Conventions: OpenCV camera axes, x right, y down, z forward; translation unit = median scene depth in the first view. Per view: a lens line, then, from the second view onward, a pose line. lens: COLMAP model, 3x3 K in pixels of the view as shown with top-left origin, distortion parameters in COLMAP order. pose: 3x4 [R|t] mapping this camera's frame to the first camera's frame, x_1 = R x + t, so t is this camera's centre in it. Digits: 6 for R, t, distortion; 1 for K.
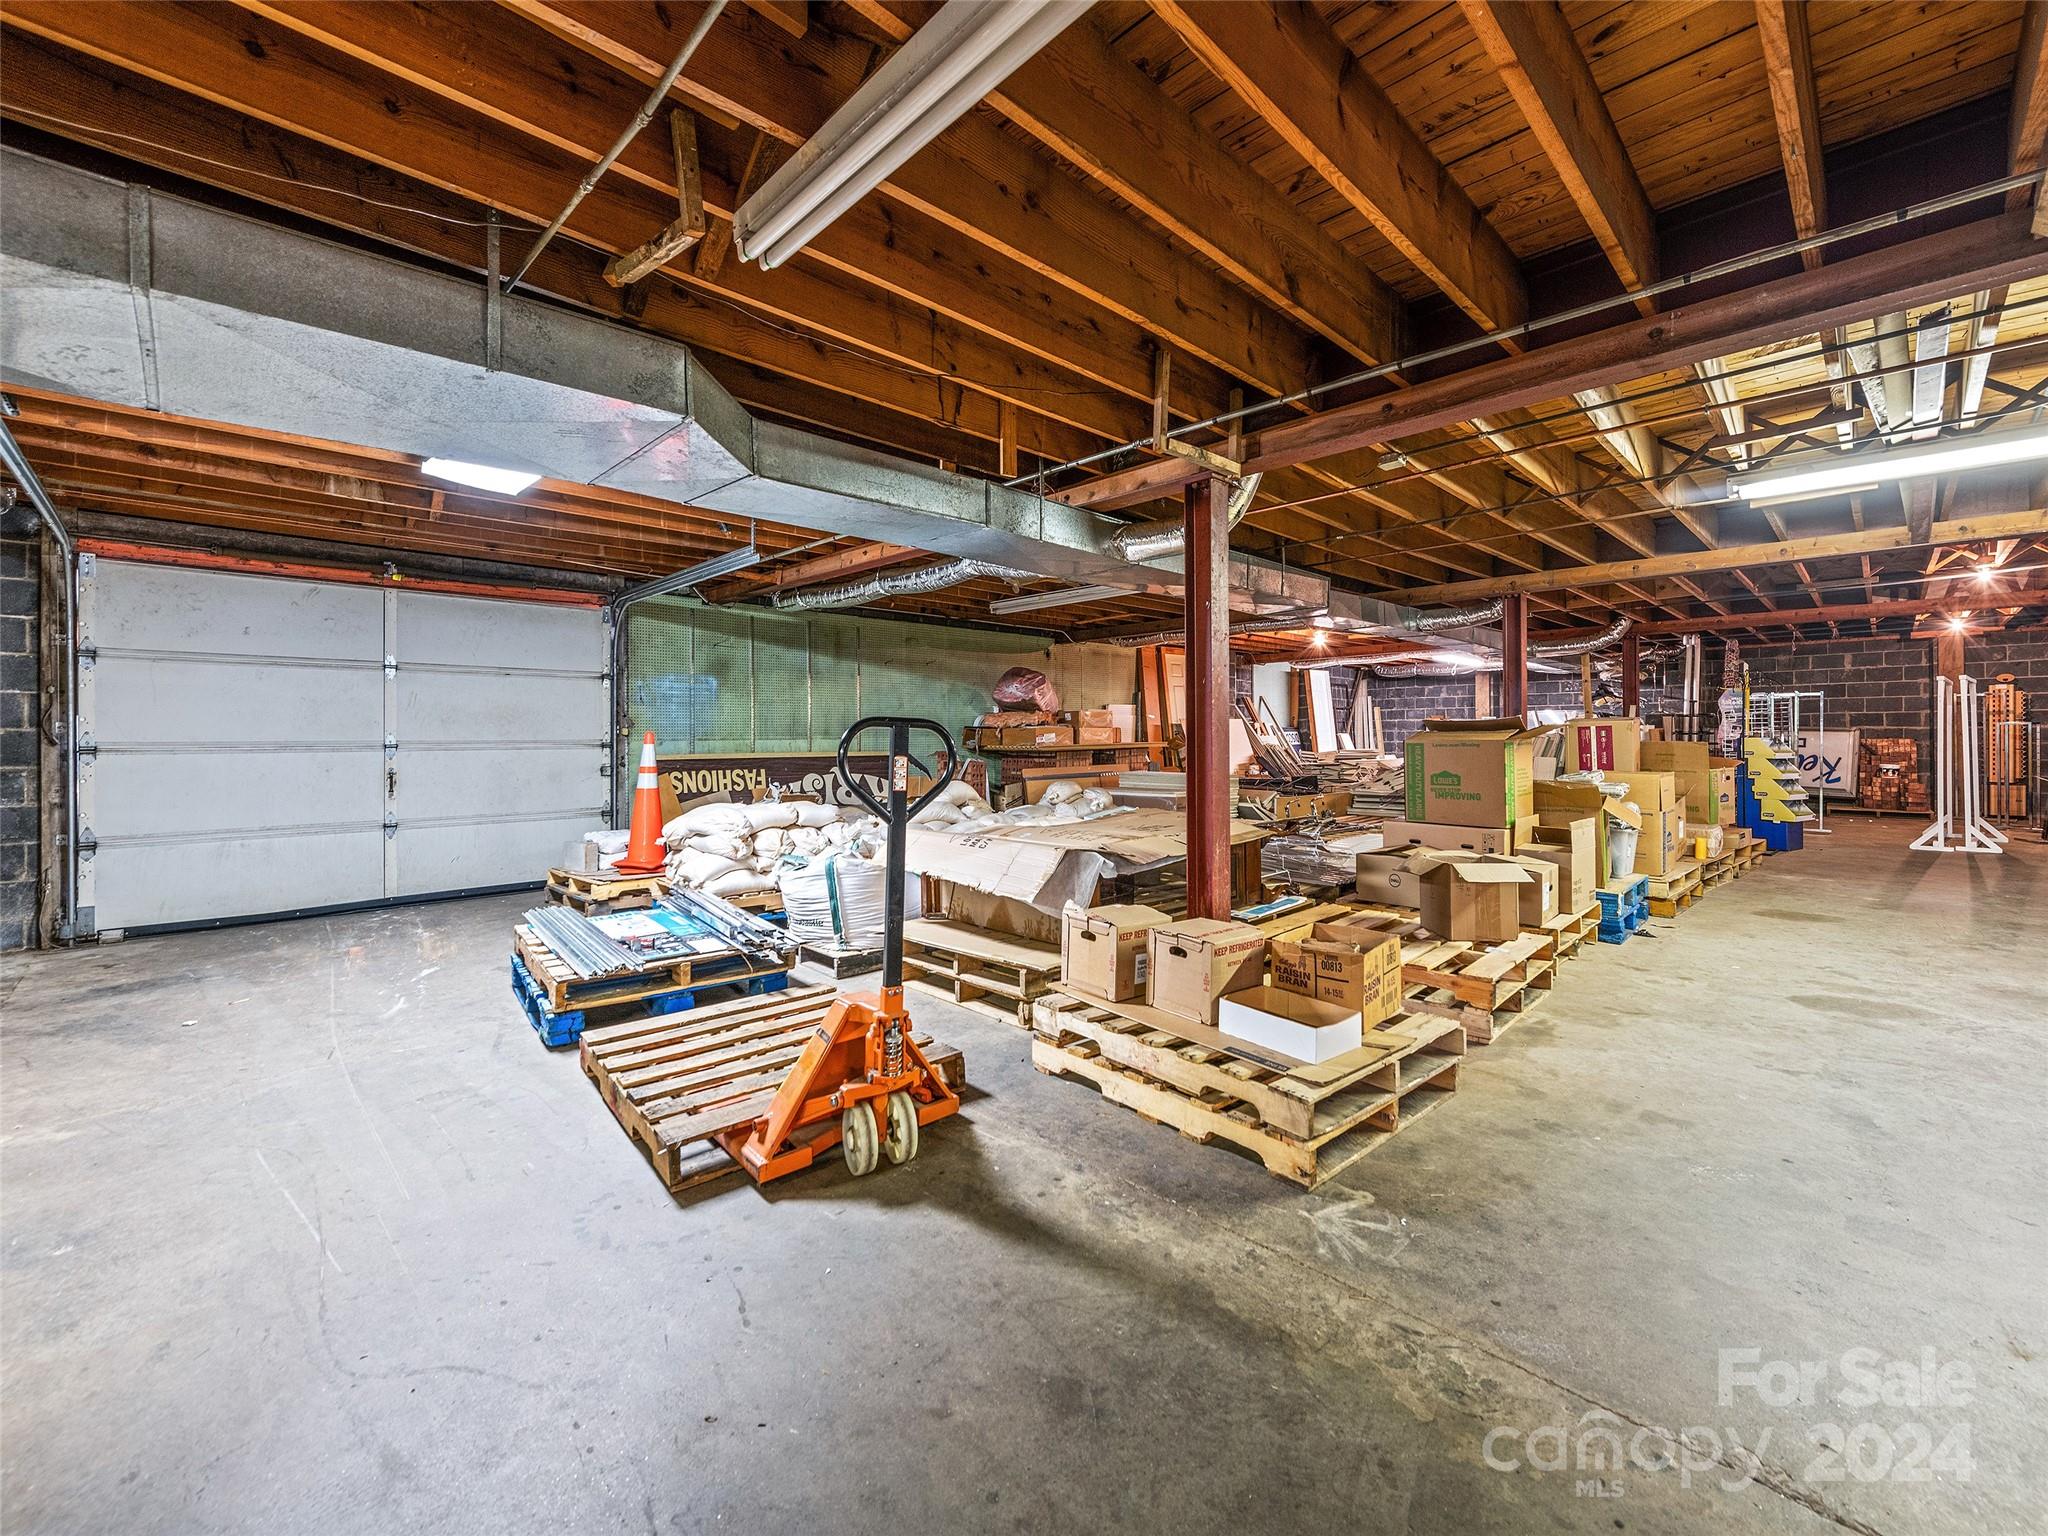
lens RADIAL K [[828.8, 0, 1029.9], [0, 828.8, 734.6], [0, 0, 1]] dist [-0.001559, -0.000185]
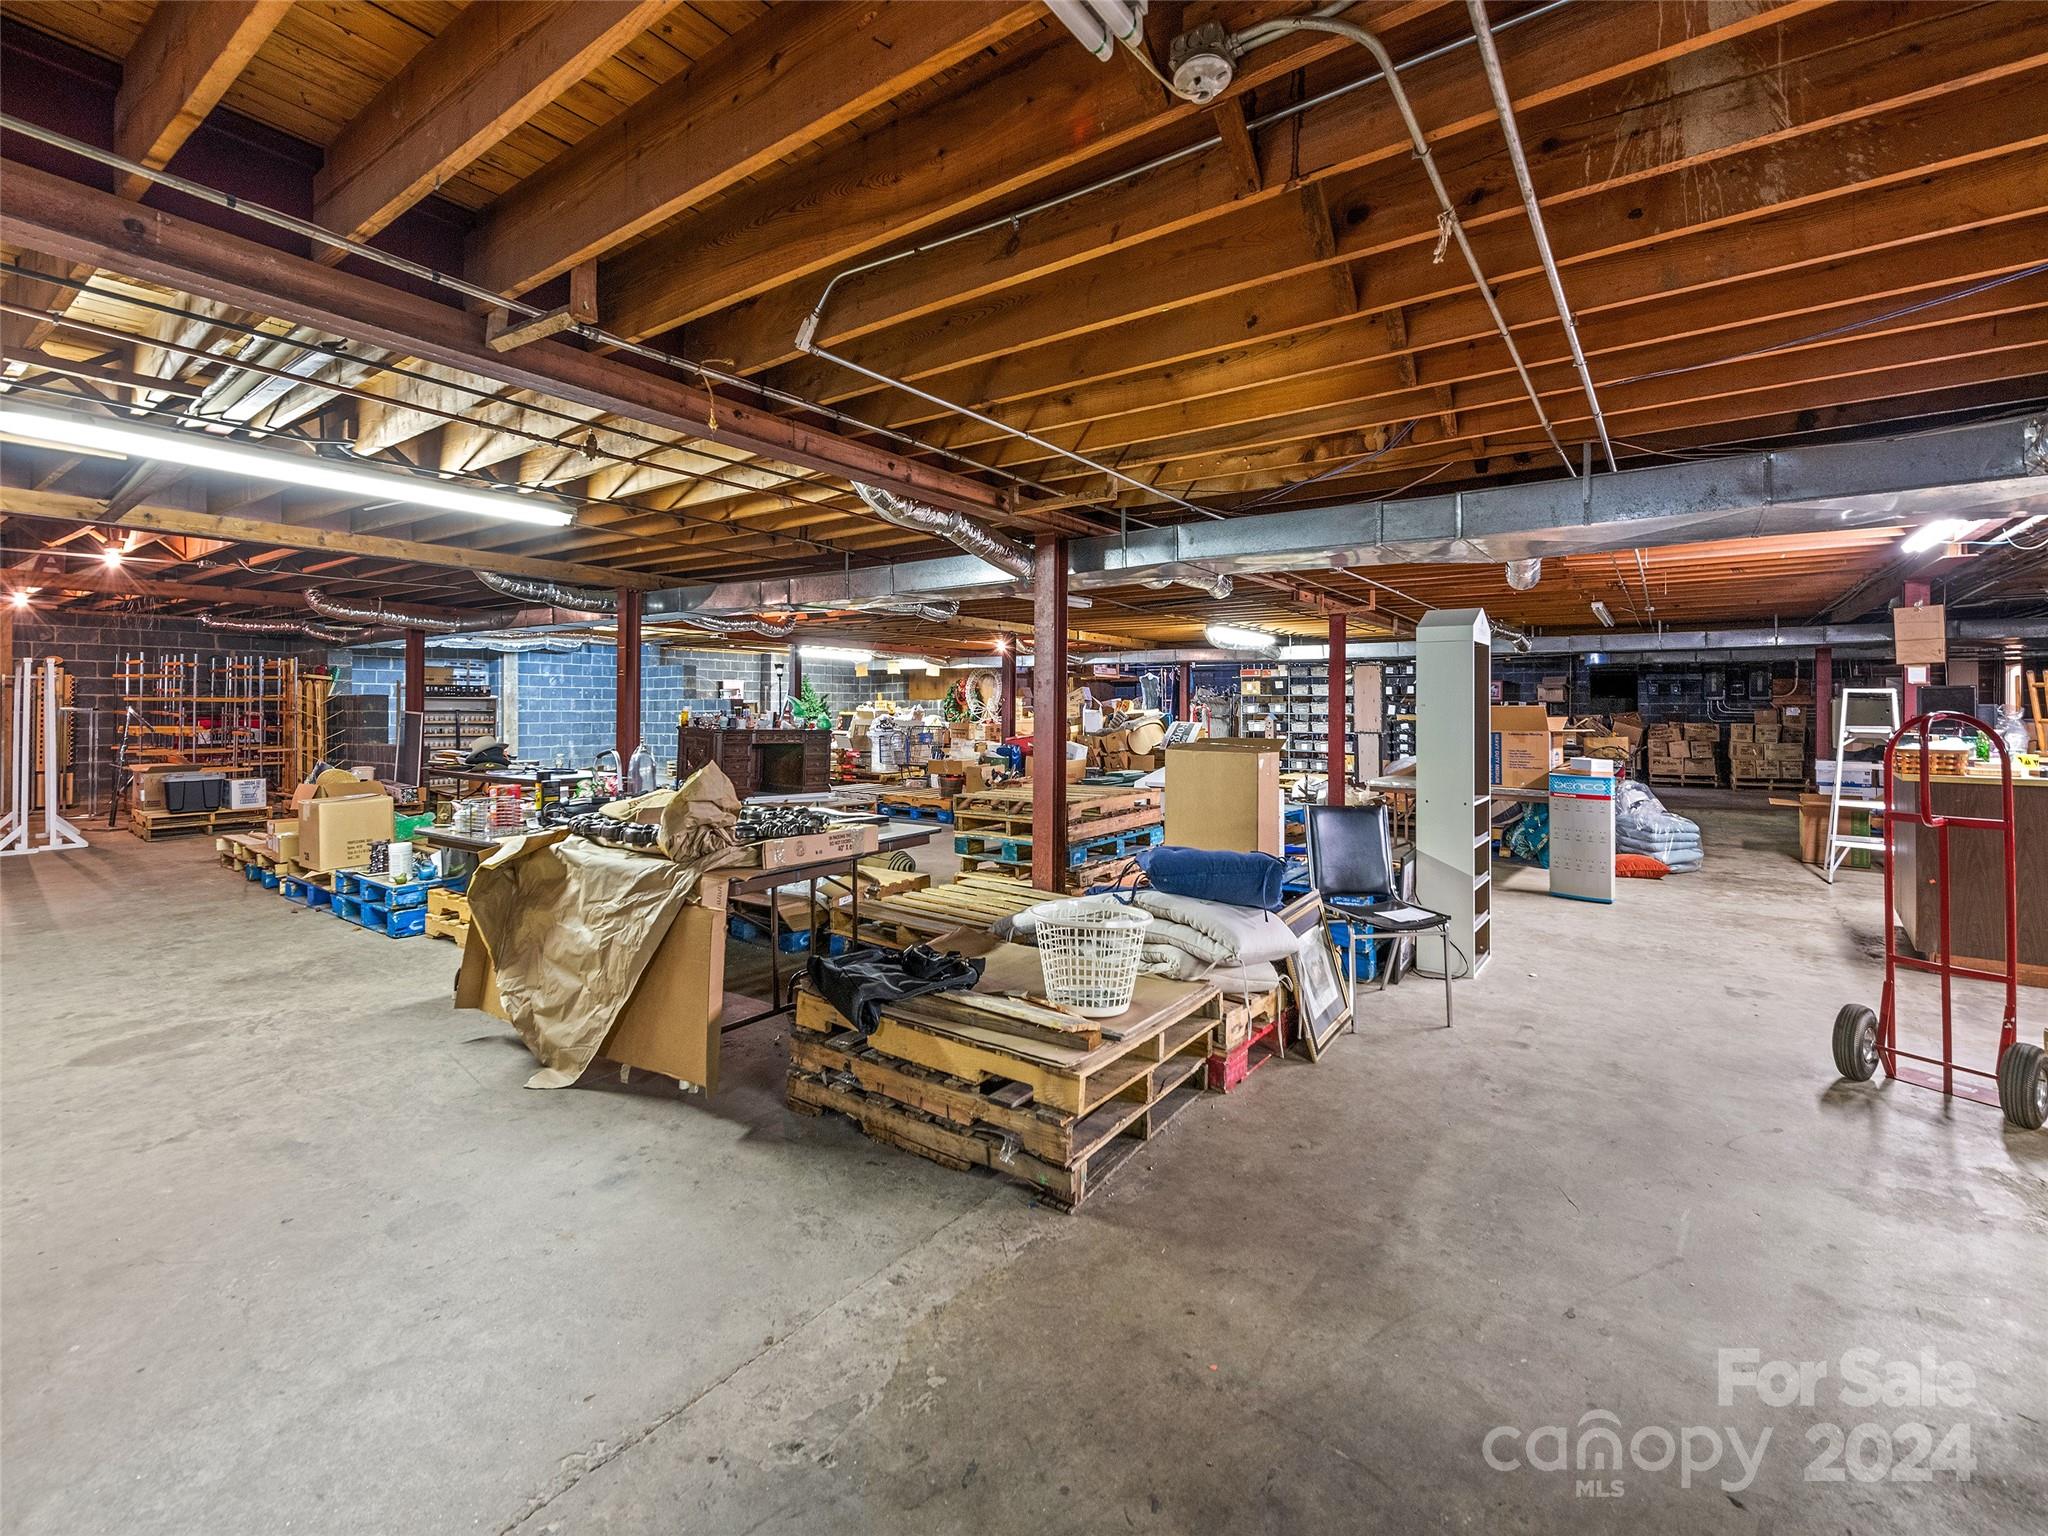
lens RADIAL K [[919.9, 0, 1028.4], [0, 919.9, 689.1], [0, 0, 1]] dist [0.000310, -0.000186]
pose [[-0.182720, 0.021751, 0.982924, -0.155691], [0.001123, 0.999759, -0.021914, -0.029648], [-0.983164, -0.002901, -0.182700, 0.250491]]
